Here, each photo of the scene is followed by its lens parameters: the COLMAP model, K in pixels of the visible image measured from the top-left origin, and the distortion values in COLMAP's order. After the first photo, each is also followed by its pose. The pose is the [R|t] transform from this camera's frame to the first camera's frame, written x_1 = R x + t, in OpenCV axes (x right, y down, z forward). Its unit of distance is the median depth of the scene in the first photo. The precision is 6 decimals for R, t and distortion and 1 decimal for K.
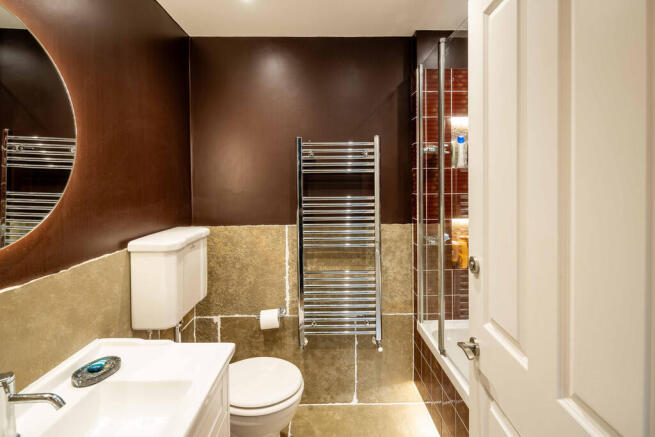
lens RADIAL K [[316.6, 0, 325.6], [0, 316.6, 187.4], [0, 0, 1]] dist [-0.002379, -0.000909]
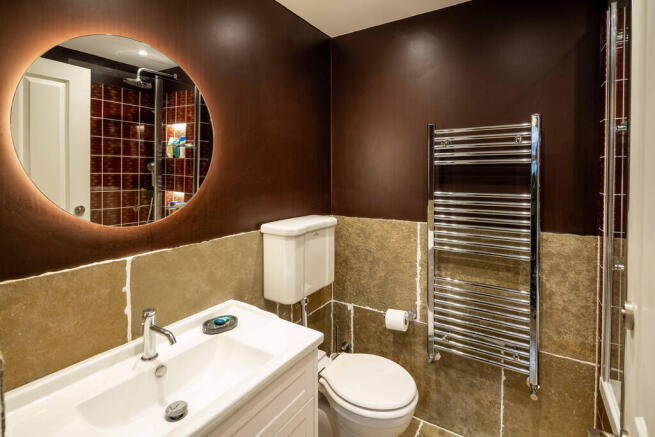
lens RADIAL K [[321.8, 0, 328.7], [0, 321.8, 182.6], [0, 0, 1]] dist [0.000083, -0.000992]
pose [[0.834742, 0.022277, -0.550191, 0.170453], [-0.015170, 0.999732, 0.017462, -0.006620], [0.550433, -0.006229, 0.834856, 0.088647]]
